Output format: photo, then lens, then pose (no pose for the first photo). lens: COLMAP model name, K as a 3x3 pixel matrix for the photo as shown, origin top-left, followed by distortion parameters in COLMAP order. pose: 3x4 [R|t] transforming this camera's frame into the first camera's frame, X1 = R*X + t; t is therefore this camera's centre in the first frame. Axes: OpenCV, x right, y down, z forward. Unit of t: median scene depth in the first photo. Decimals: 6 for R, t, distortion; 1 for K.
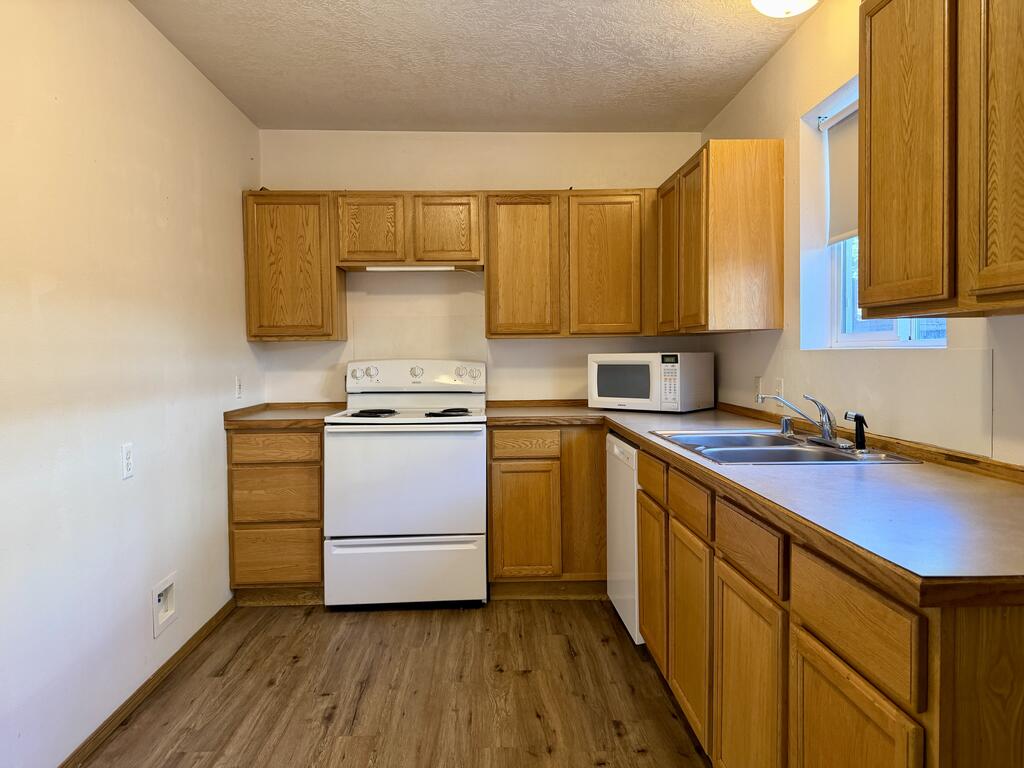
lens RADIAL K [[722.3, 0, 510.1], [0, 722.3, 372.9], [0, 0, 1]] dist [0.064440, -0.072966]
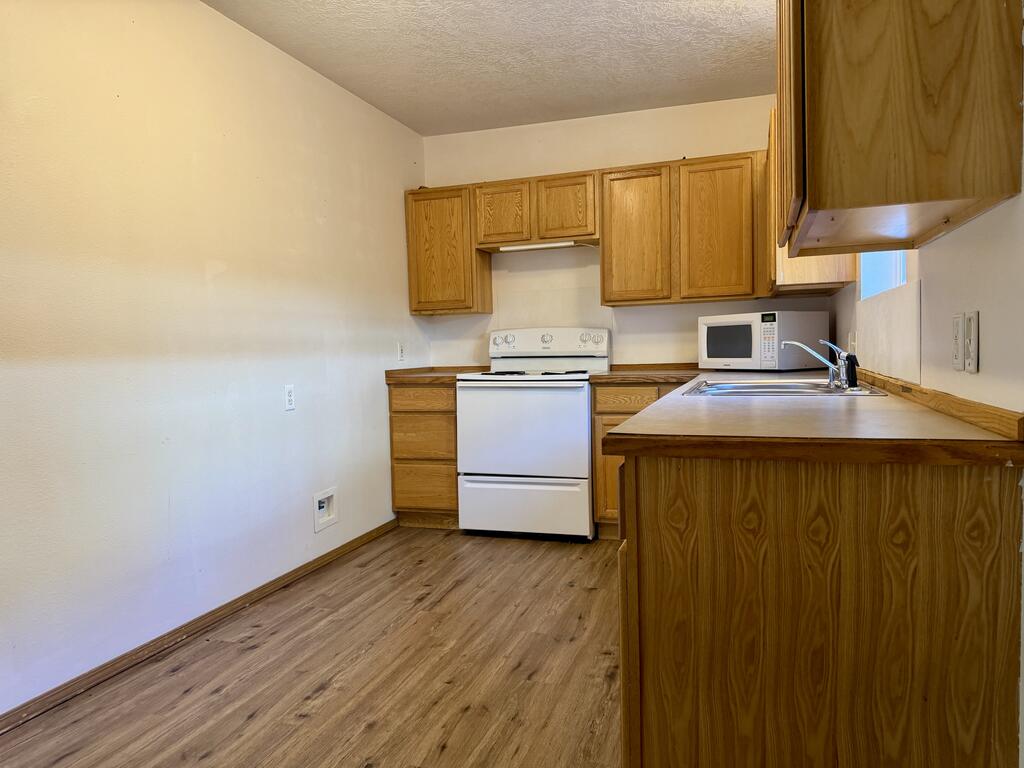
lens RADIAL K [[722.3, 0, 506.1], [0, 722.3, 383.9], [0, 0, 1]] dist [0.064440, -0.072966]
pose [[0.934657, 0.004603, -0.355521, 0.243383], [0.006504, 0.999528, 0.030039, 0.040971], [0.355491, -0.030388, 0.934186, -0.089171]]
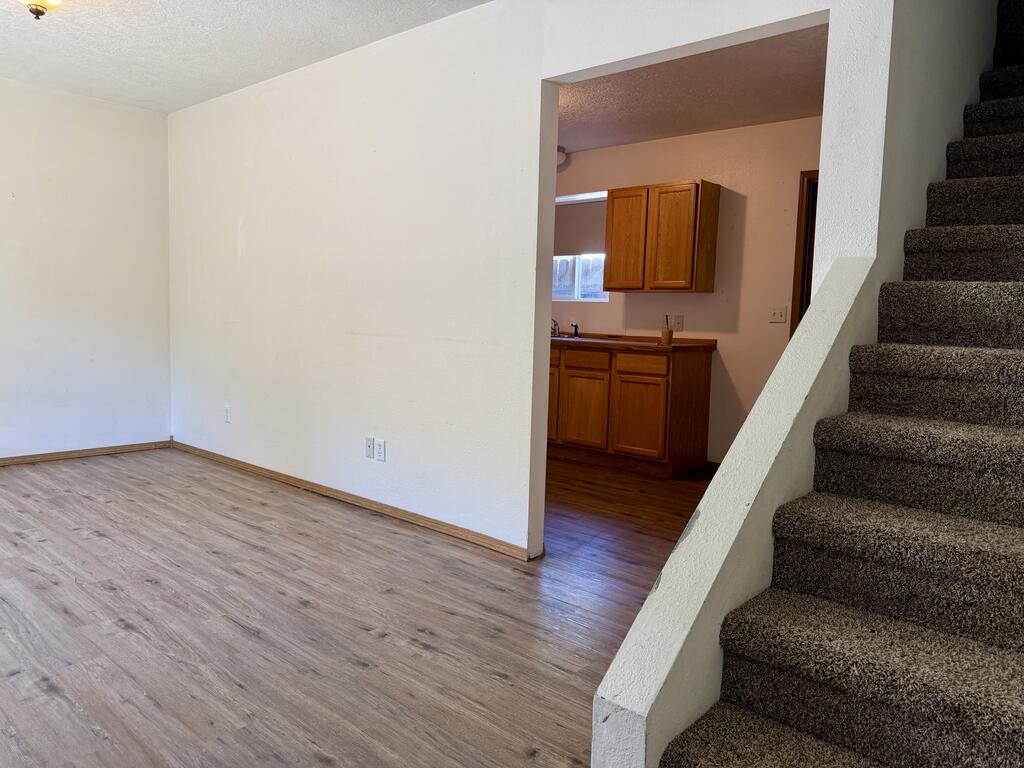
lens RADIAL K [[722.3, 0, 501.3], [0, 722.3, 379.1], [0, 0, 1]] dist [0.064440, -0.072966]
pose [[0.696182, -0.035414, 0.716991, -1.079704], [-0.017813, 0.997623, 0.066572, 0.054610], [-0.717644, -0.059118, 0.693896, -0.457160]]
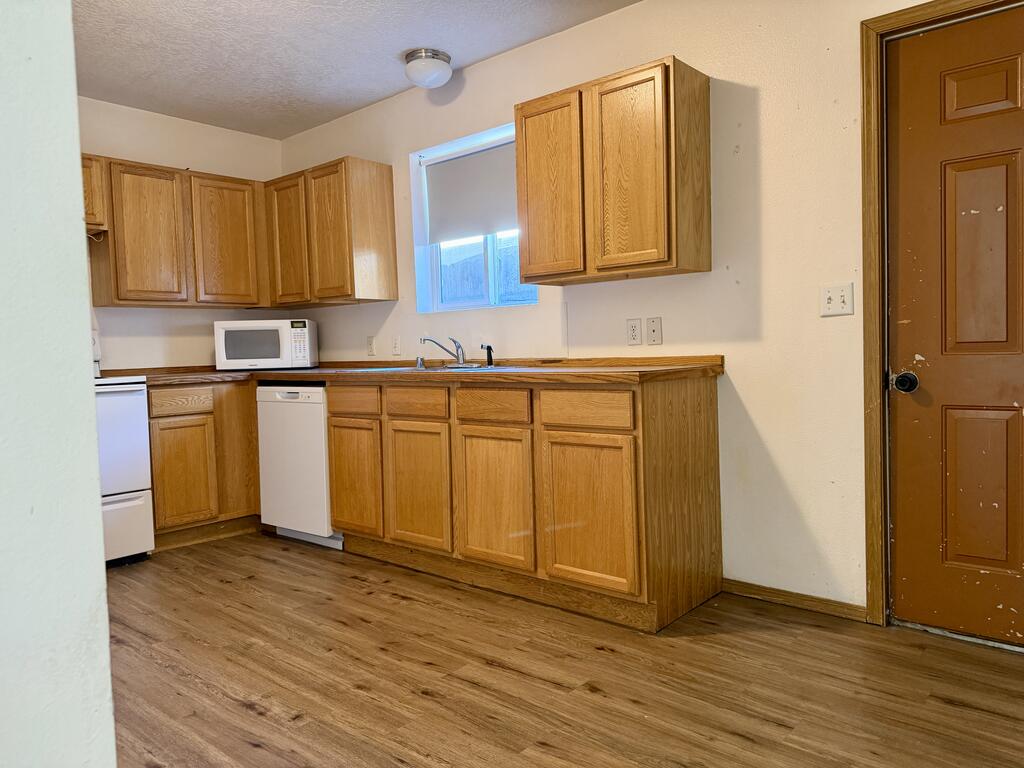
lens RADIAL K [[722.3, 0, 518.6], [0, 722.3, 376.2], [0, 0, 1]] dist [0.064440, -0.072966]
pose [[0.680628, -0.038543, 0.731615, -0.435860], [0.041918, 0.999028, 0.013634, 0.068188], [-0.731429, 0.021388, 0.681582, -0.112010]]
